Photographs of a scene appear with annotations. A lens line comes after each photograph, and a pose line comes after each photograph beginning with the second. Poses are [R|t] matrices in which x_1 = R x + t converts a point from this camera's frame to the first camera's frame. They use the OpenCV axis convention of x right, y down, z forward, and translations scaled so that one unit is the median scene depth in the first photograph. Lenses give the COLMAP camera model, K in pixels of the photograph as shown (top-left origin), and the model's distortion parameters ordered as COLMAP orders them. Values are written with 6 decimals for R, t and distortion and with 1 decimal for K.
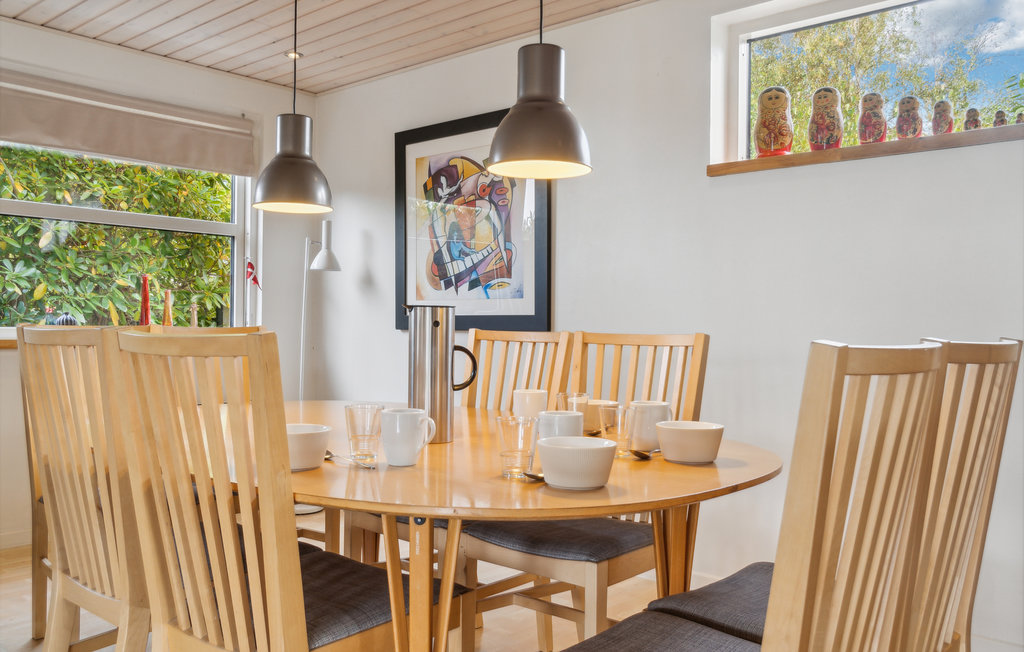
lens RADIAL K [[867.1, 0, 512.0], [0, 867.1, 326.0], [0, 0, 1]] dist [-0.013078, -0.005346]
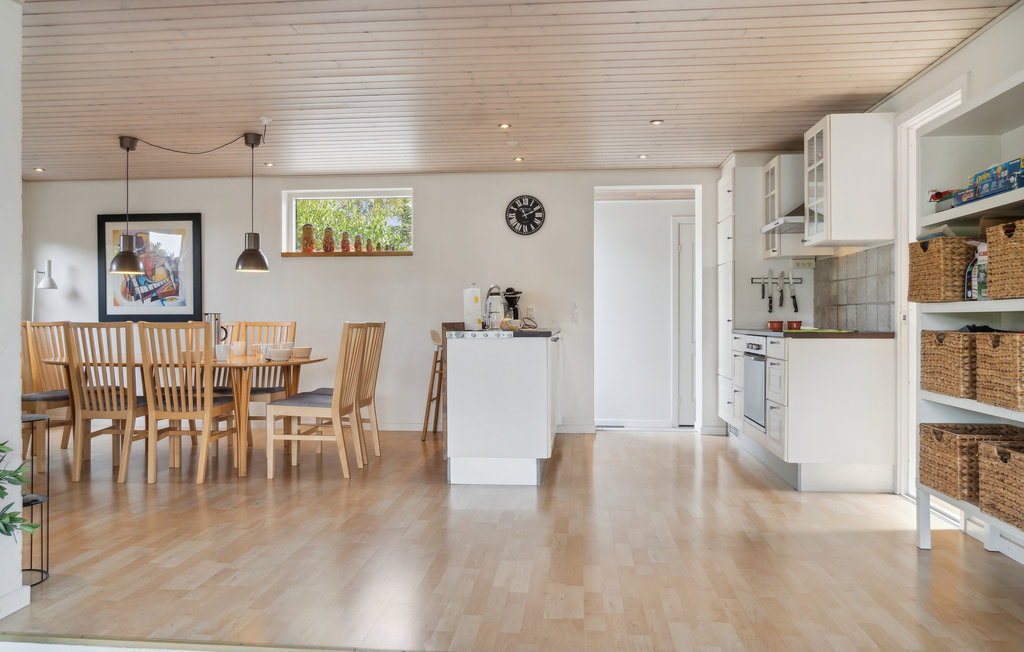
lens RADIAL K [[781.9, 0, 512.0], [0, 781.9, 326.0], [0, 0, 1]] dist [-0.004001, -0.001773]
pose [[0.808277, -0.015765, 0.588592, -0.439241], [0.007791, 0.999840, 0.016081, -0.007960], [-0.588751, -0.008412, 0.808270, -0.932952]]
